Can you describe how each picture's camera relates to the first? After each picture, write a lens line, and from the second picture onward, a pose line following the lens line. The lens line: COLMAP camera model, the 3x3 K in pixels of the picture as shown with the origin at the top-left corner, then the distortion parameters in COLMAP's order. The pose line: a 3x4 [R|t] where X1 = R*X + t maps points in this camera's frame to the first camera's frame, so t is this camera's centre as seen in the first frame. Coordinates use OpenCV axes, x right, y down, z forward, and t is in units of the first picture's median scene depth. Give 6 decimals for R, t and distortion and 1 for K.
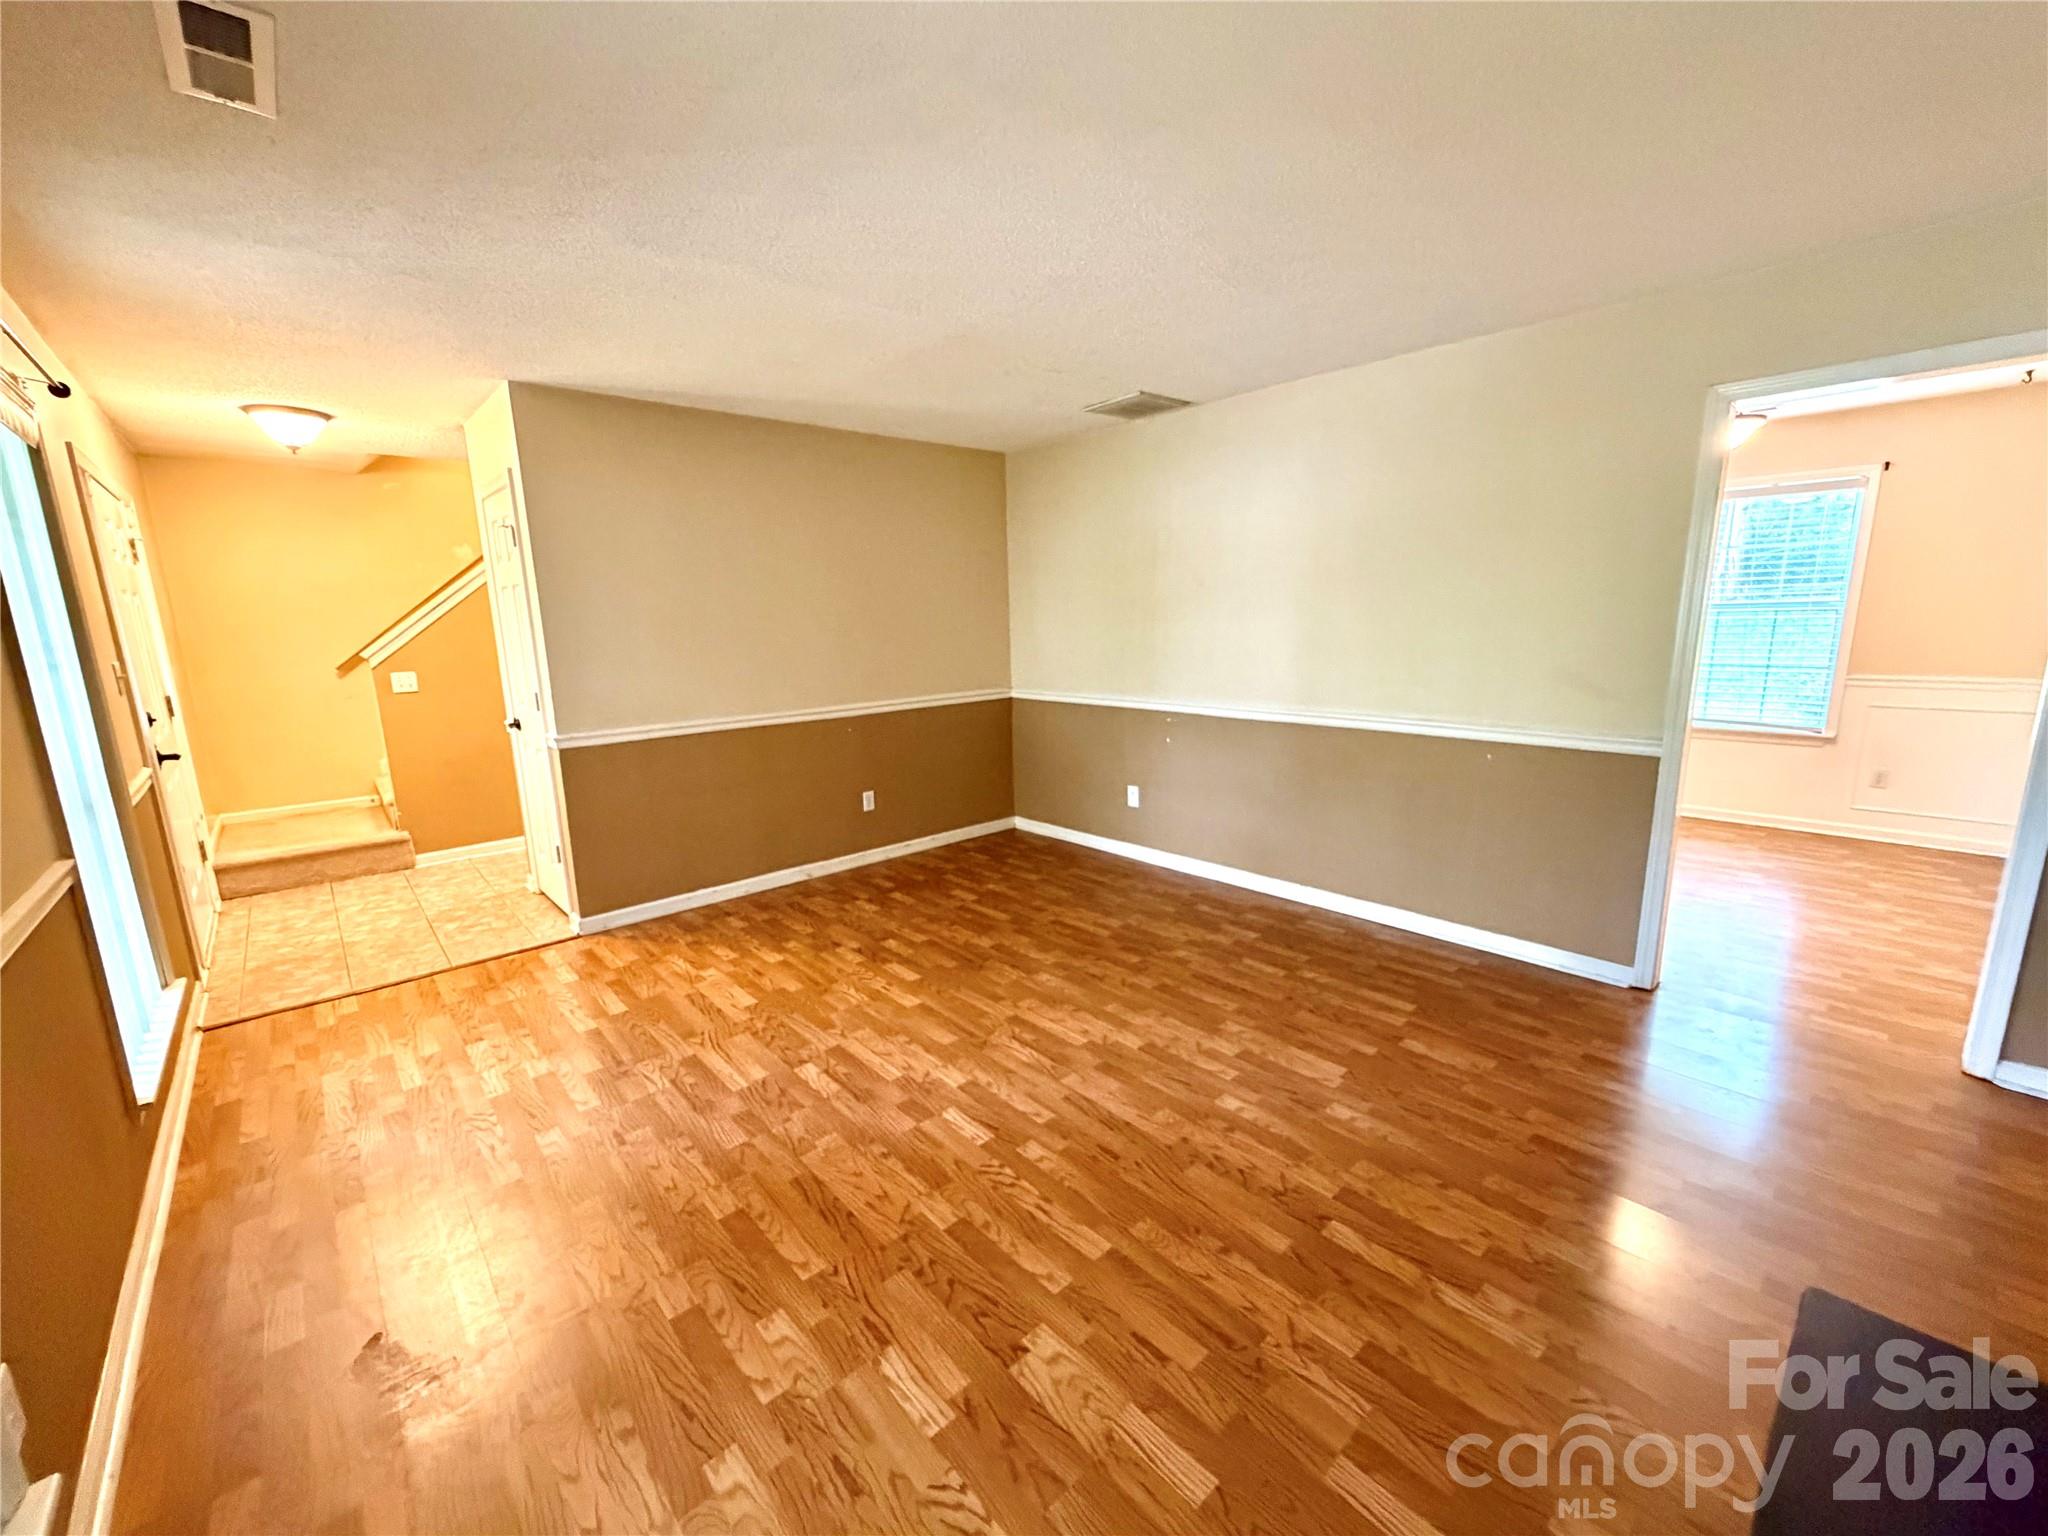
lens RADIAL K [[819.2, 0, 1020.4], [0, 819.2, 762.5], [0, 0, 1]] dist [-0.000234, 0.000590]
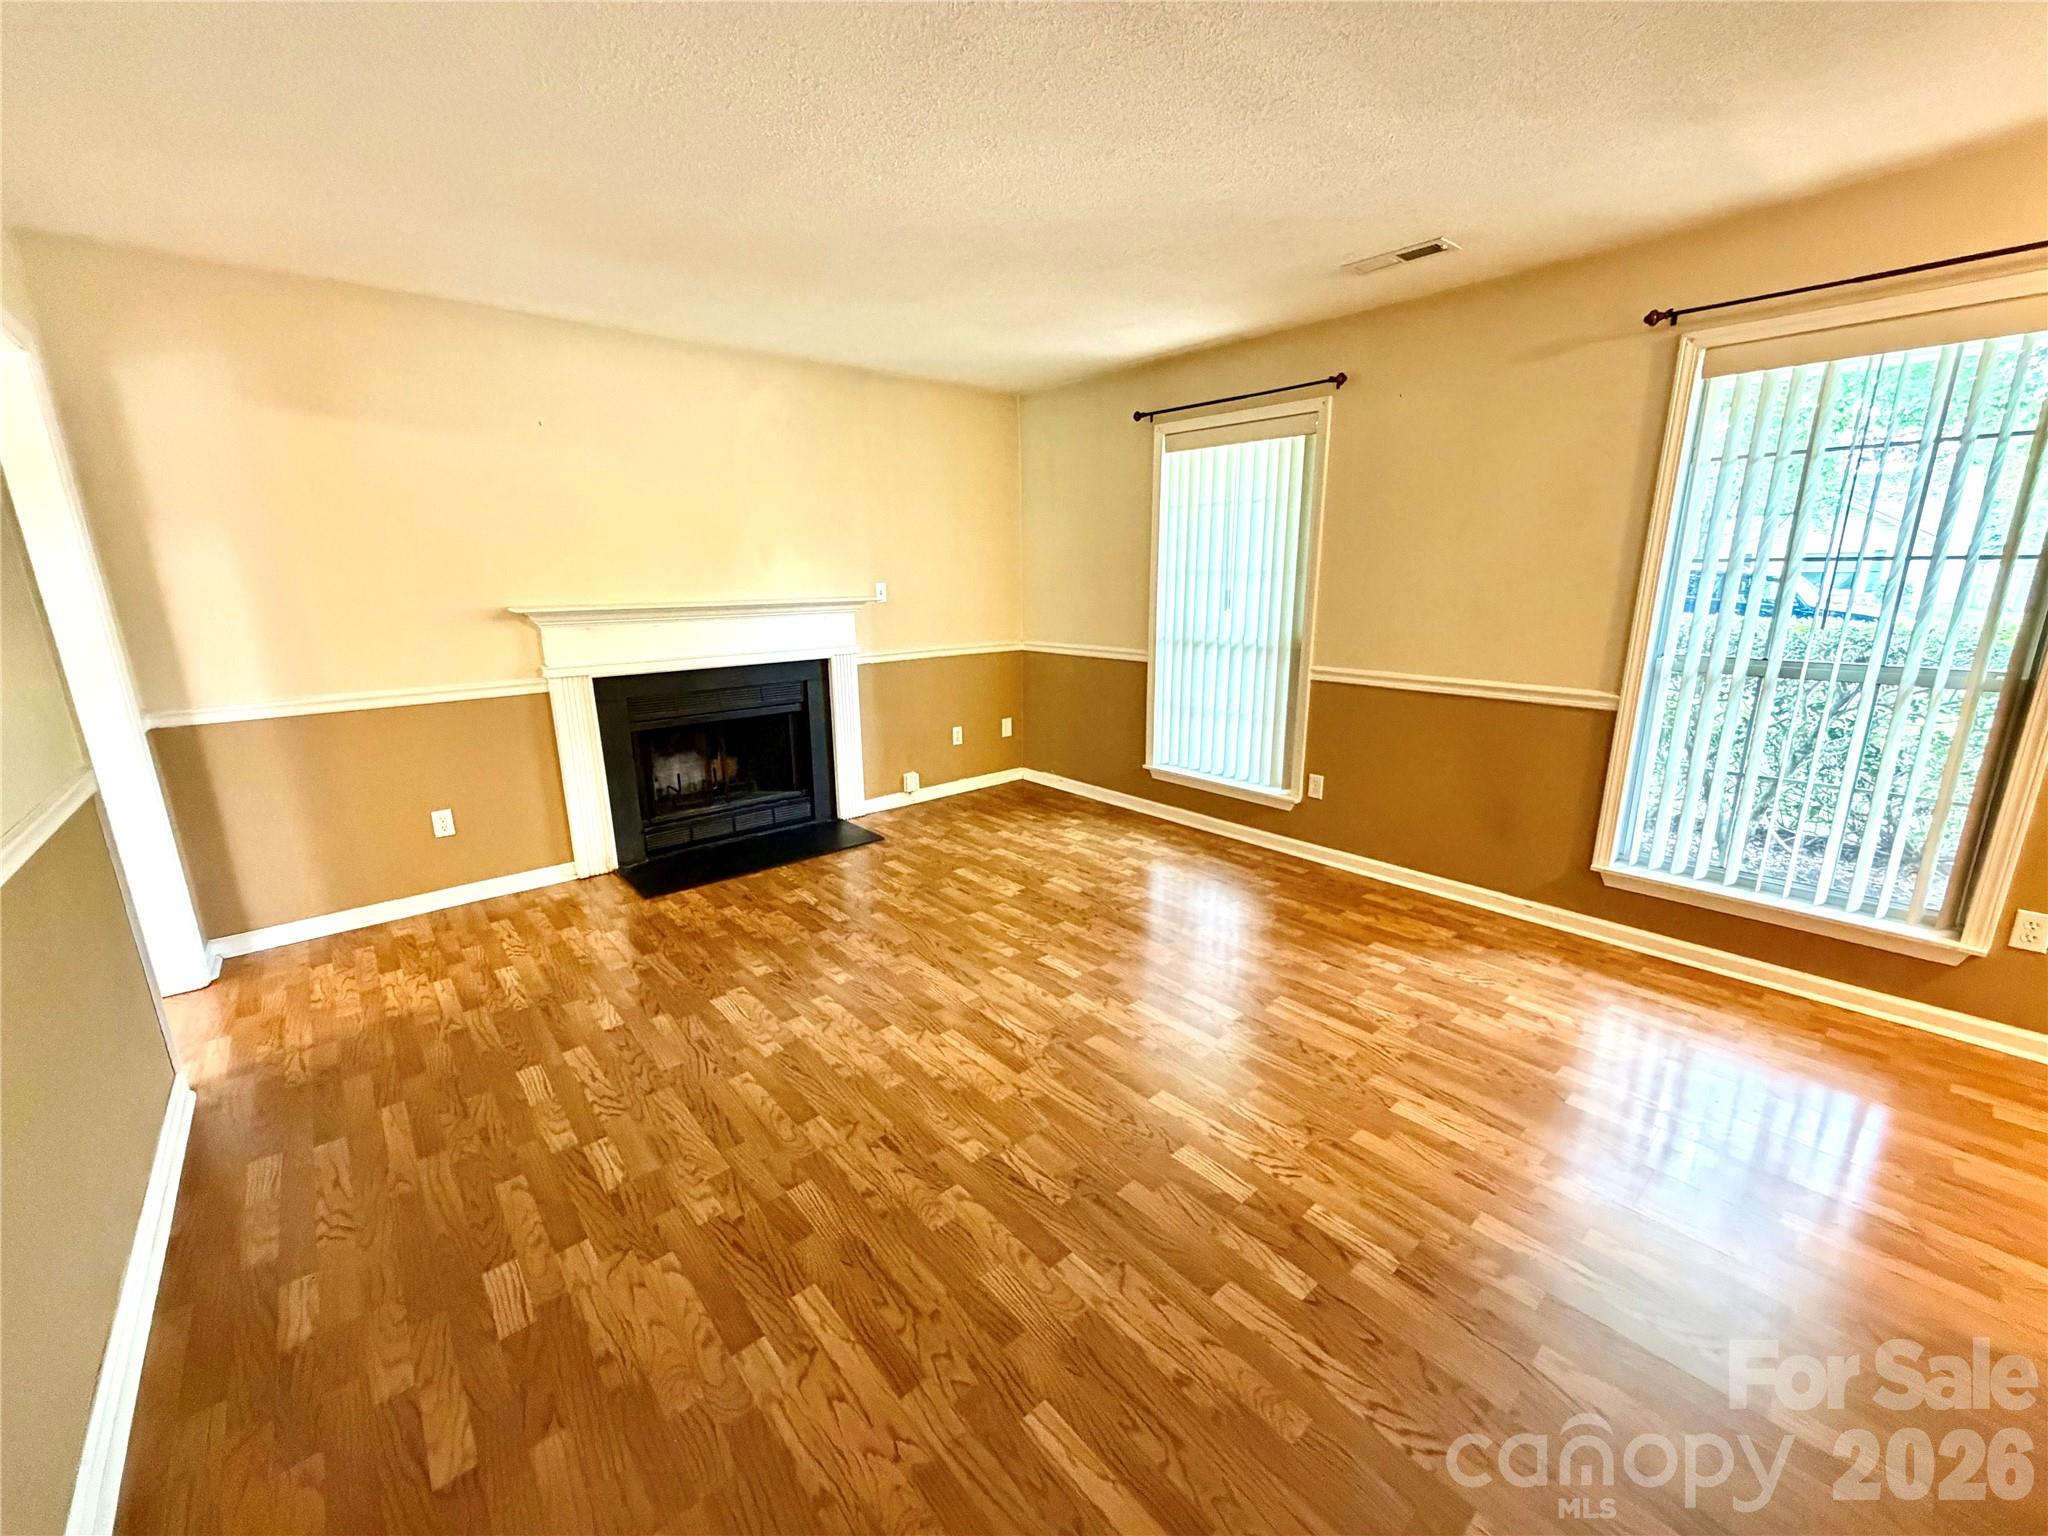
lens RADIAL K [[819.2, 0, 1018.8], [0, 819.2, 778.6], [0, 0, 1]] dist [-0.000234, 0.000590]
pose [[-0.999161, 0.030147, 0.027734, -0.037256], [0.038983, 0.907761, 0.417673, -0.285987], [-0.012584, 0.418403, -0.908174, 1.650309]]
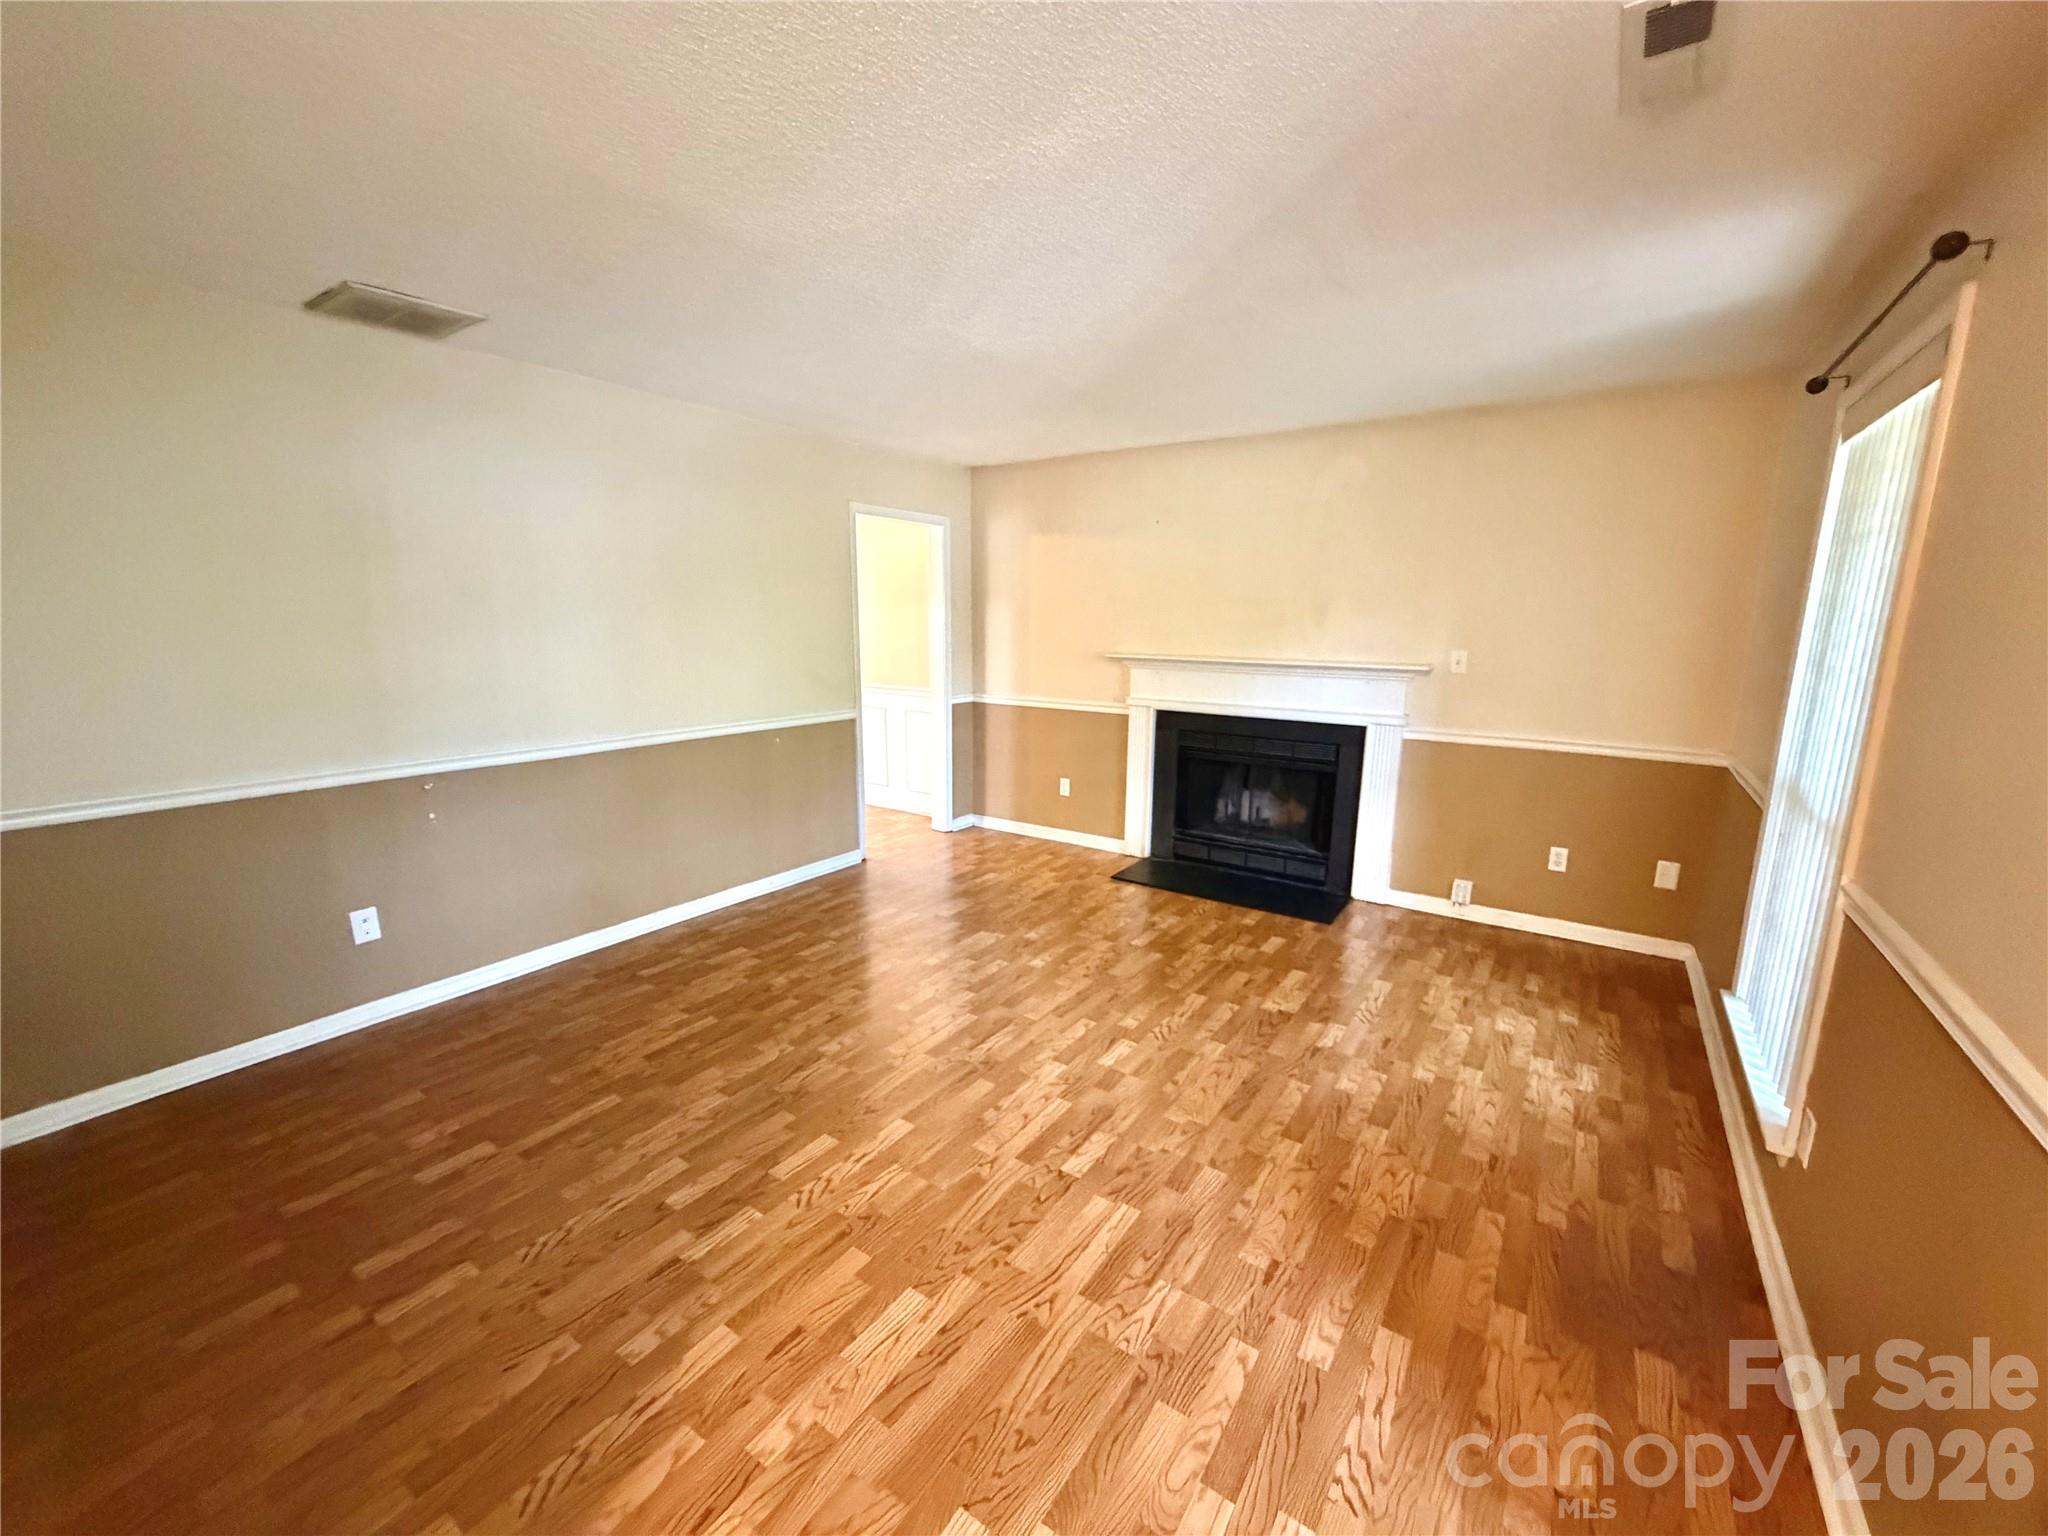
lens RADIAL K [[819.2, 0, 1015.0], [0, 819.2, 776.8], [0, 0, 1]] dist [-0.000234, 0.000590]
pose [[-0.227253, -0.167639, 0.959298, -0.914495], [0.173215, 0.962406, 0.209216, -0.185403], [-0.958307, 0.213710, -0.189672, 1.046318]]
